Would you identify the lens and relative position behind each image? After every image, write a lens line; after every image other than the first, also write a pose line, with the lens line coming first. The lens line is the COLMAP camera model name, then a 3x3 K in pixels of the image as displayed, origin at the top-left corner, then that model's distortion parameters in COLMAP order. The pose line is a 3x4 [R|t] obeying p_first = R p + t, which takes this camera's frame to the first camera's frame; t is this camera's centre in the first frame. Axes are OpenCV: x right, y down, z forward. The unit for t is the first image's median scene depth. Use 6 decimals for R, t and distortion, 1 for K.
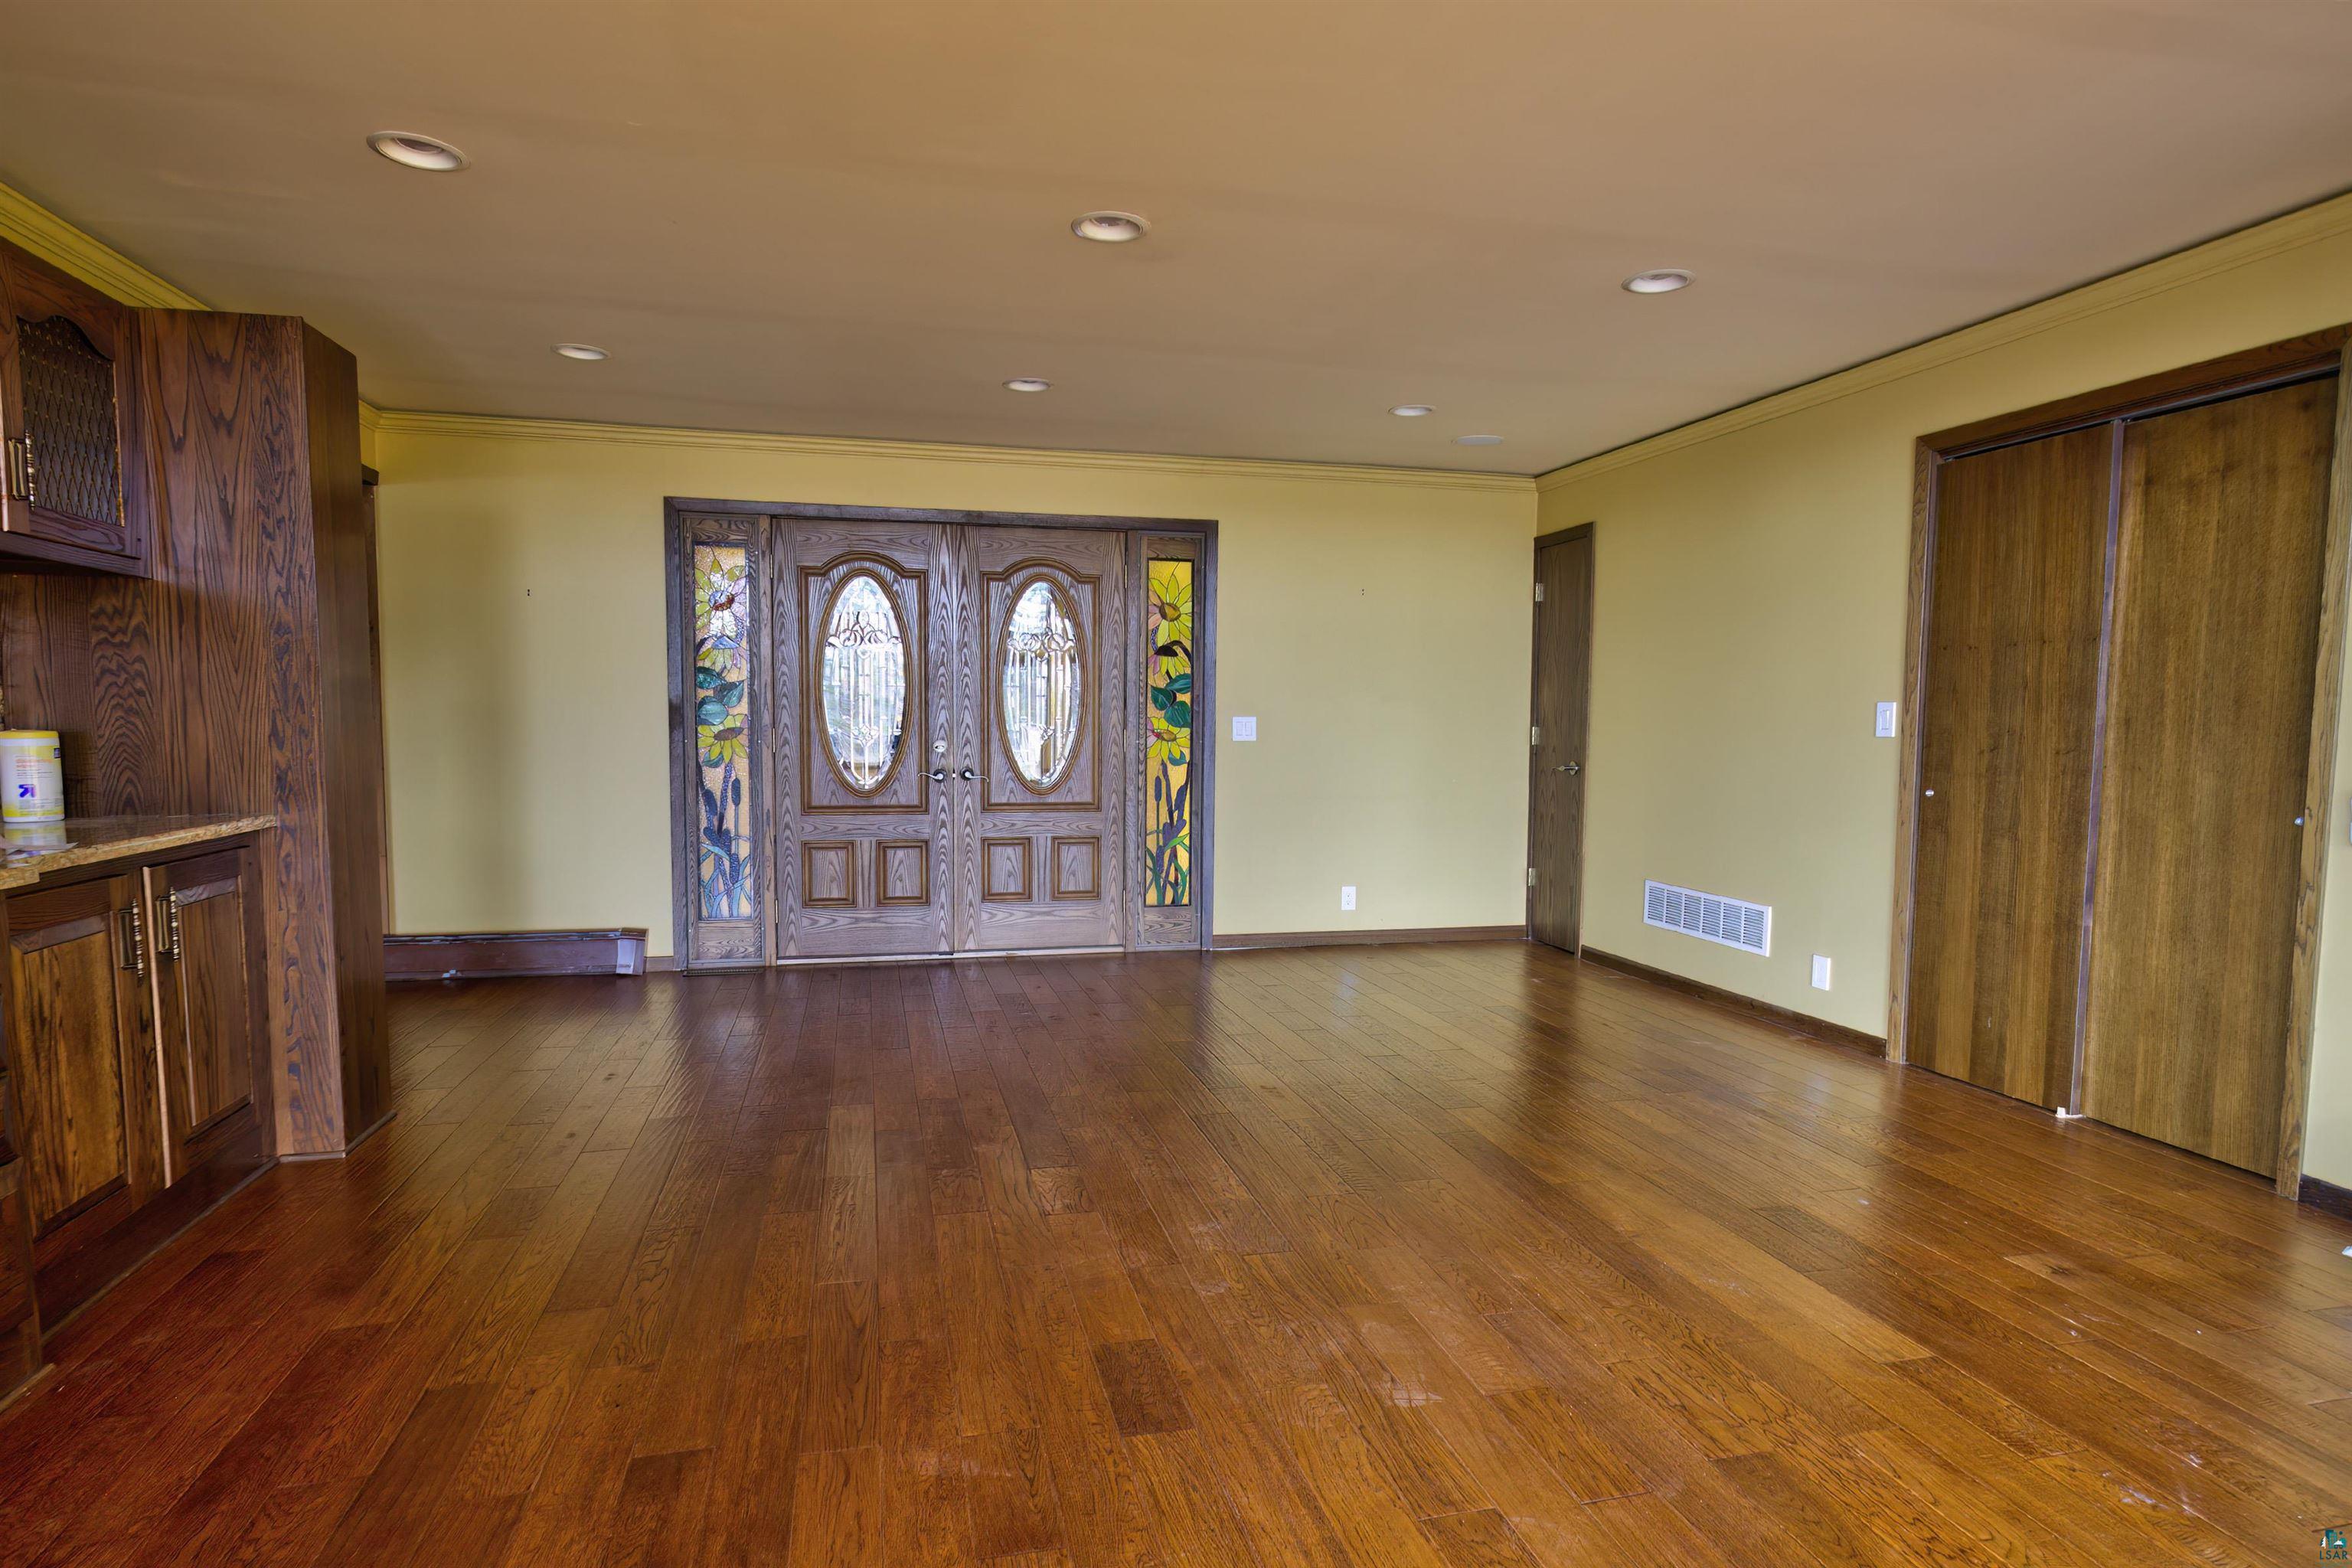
lens RADIAL K [[1256.8, 0, 1172.8], [0, 1256.8, 805.4], [0, 0, 1]] dist [0.000686, 0.000450]
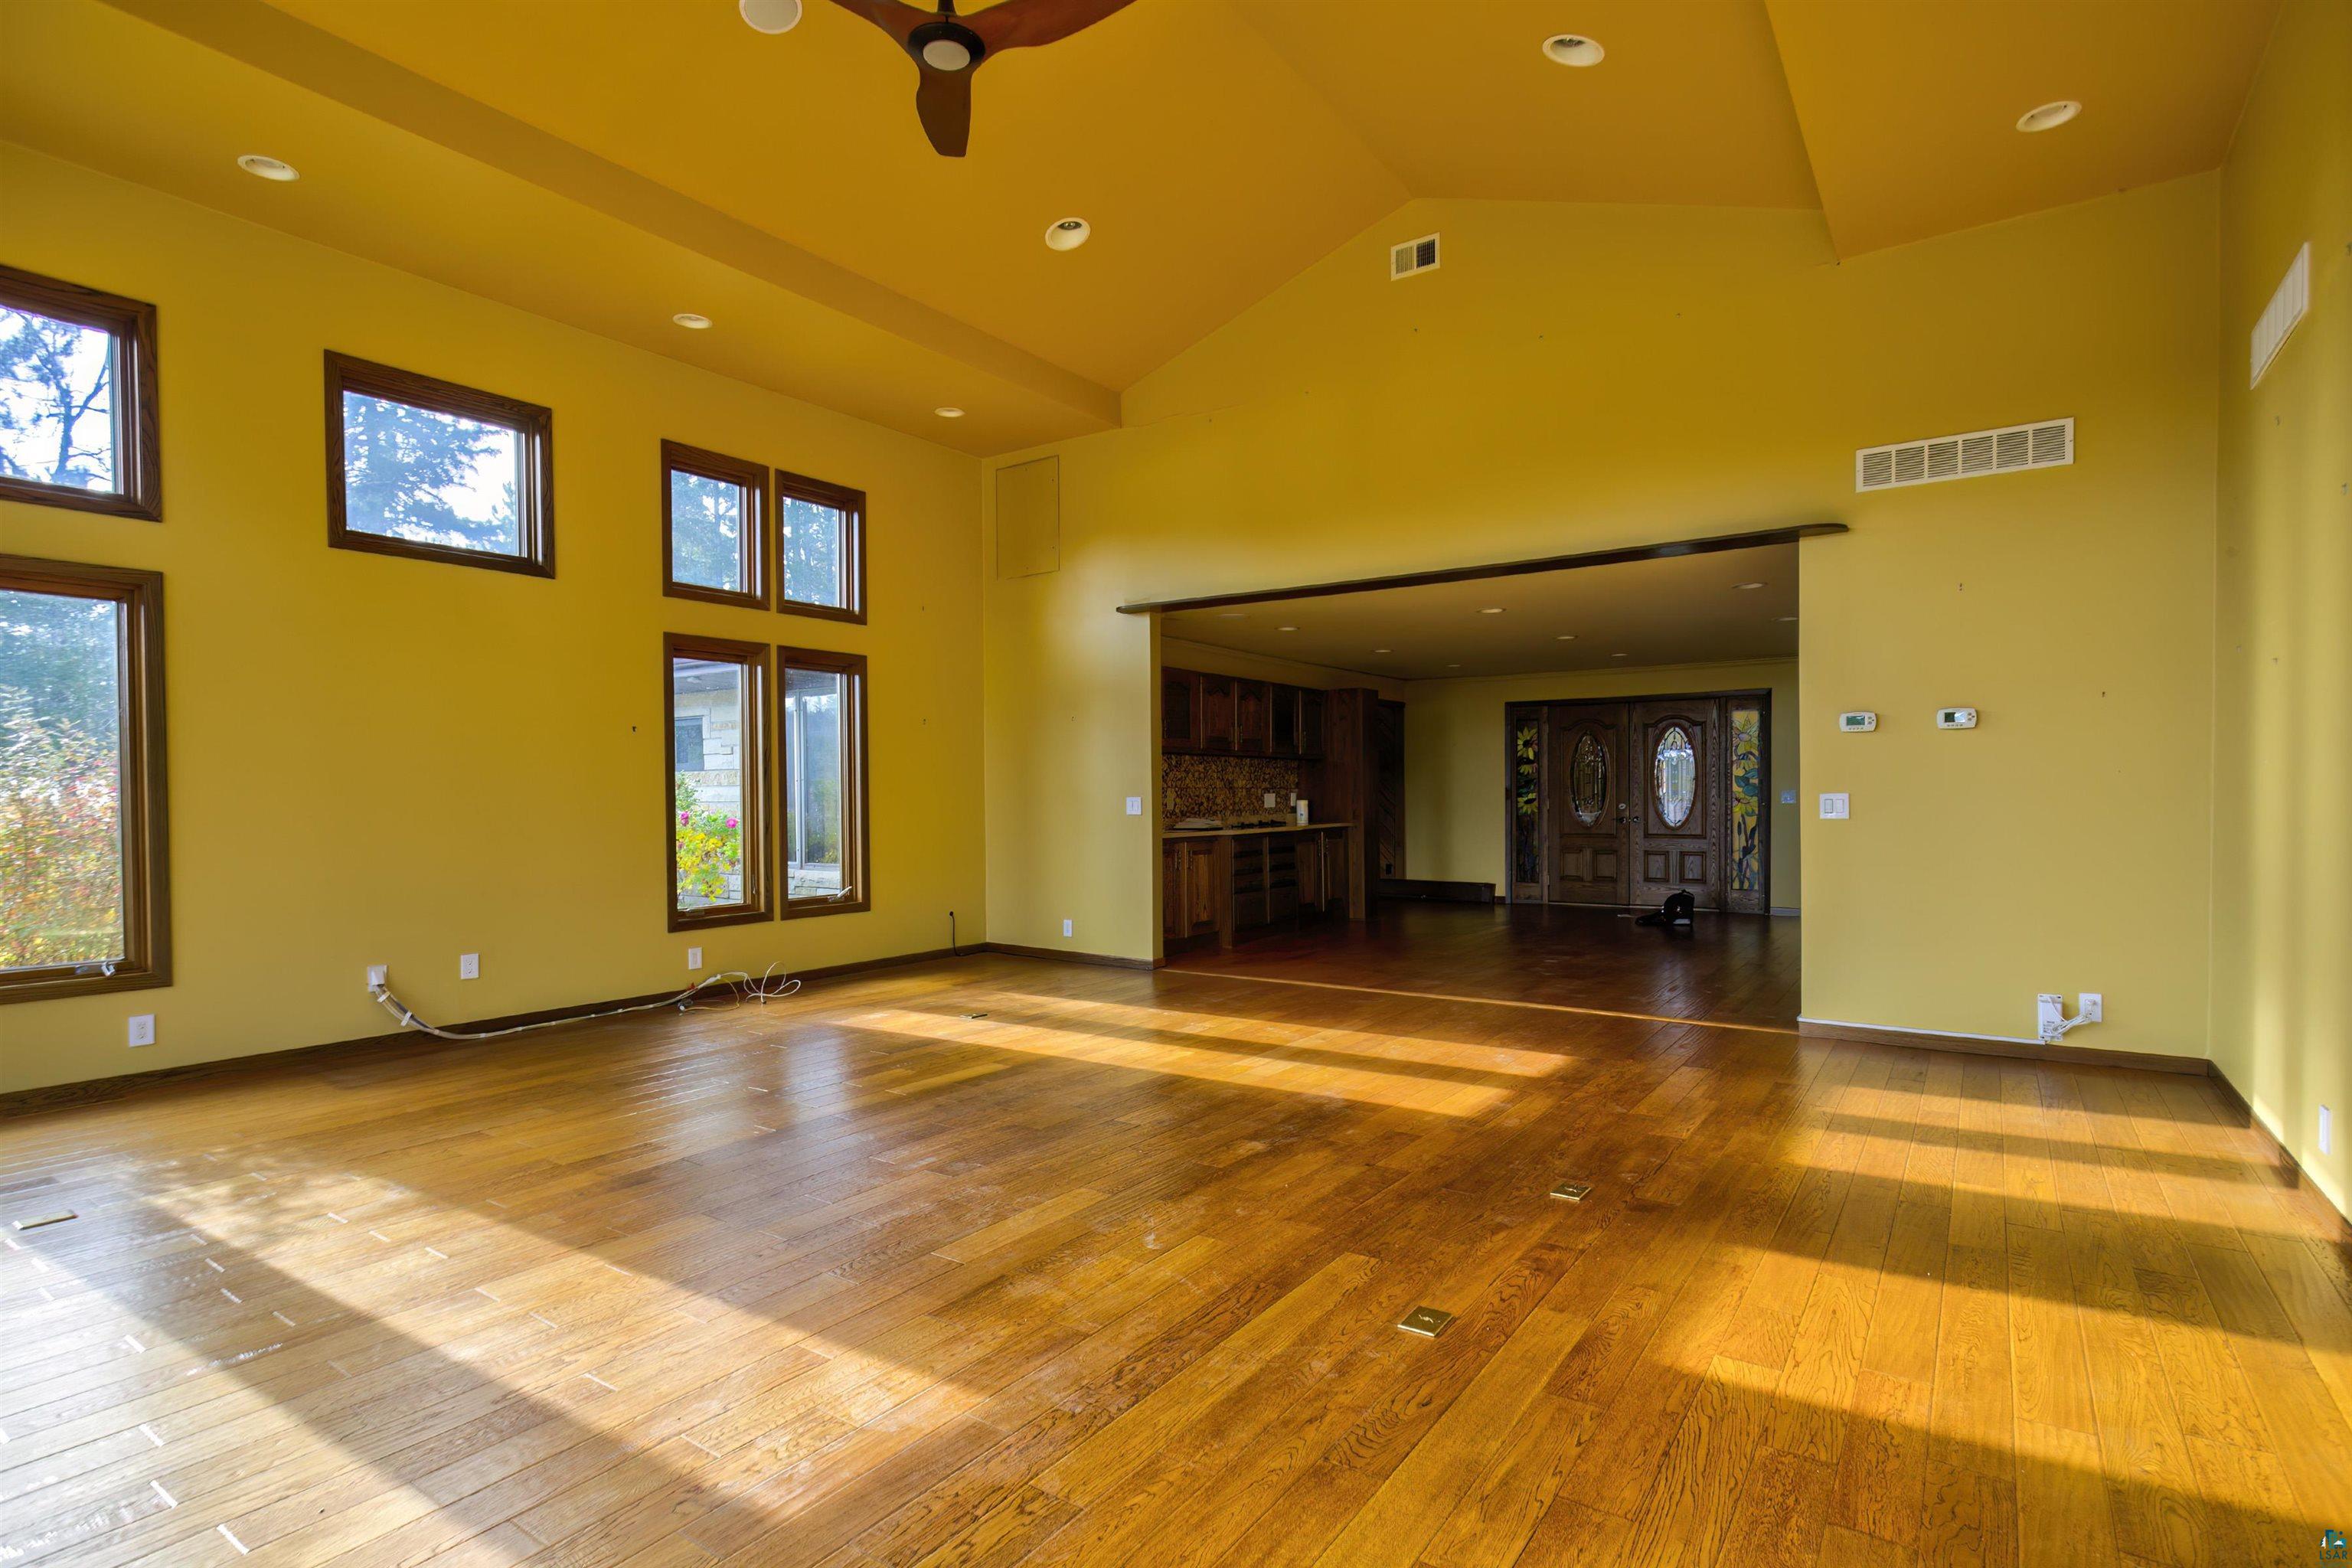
lens RADIAL K [[1225.7, 0, 1169.2], [0, 1225.7, 812.7], [0, 0, 1]] dist [-0.000793, 0.001141]
pose [[0.661662, -0.004233, -0.749790, 0.843318], [-0.038115, 0.998501, -0.039272, 0.072293], [0.748833, 0.054563, 0.660509, -0.921421]]
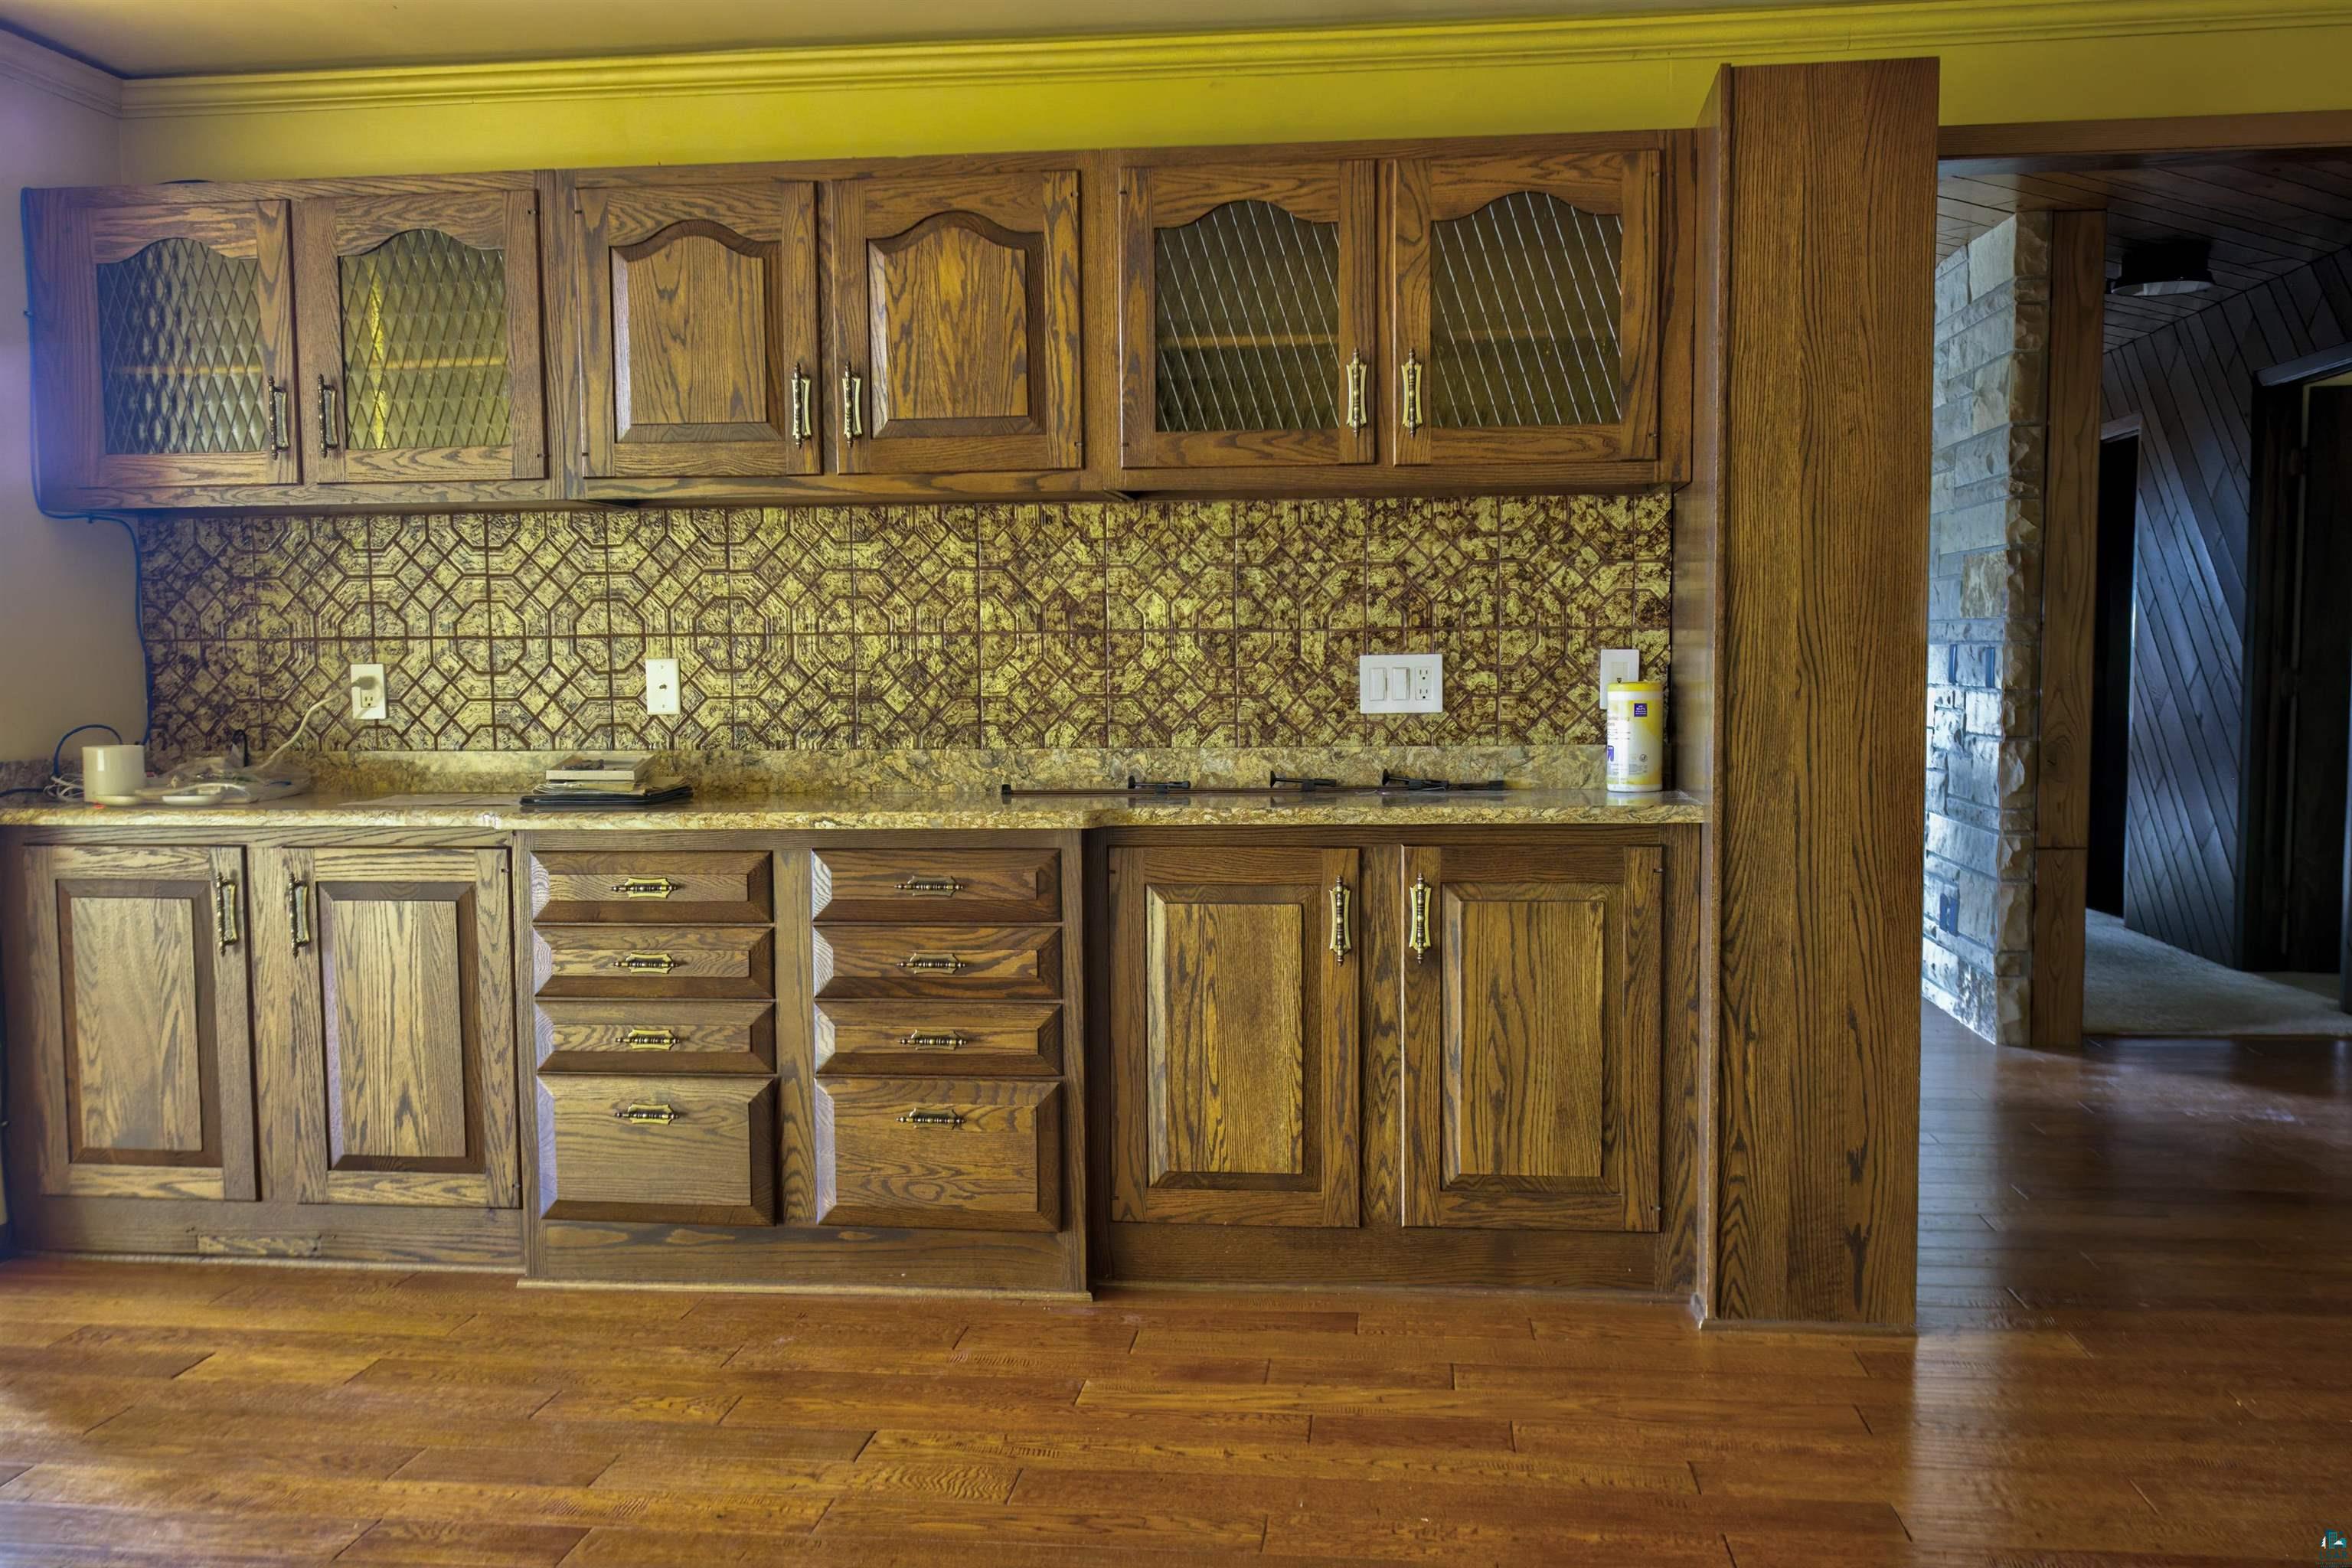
lens RADIAL K [[2033.9, 0, 1176.0], [0, 2033.9, 784.0], [0, 0, 1]] dist [0.000551, 0.002478]
pose [[-0.348991, 0.045682, -0.936012, 0.231244], [-0.060857, 0.995598, 0.071281, -0.035822], [0.935148, 0.081839, -0.344675, 0.590841]]
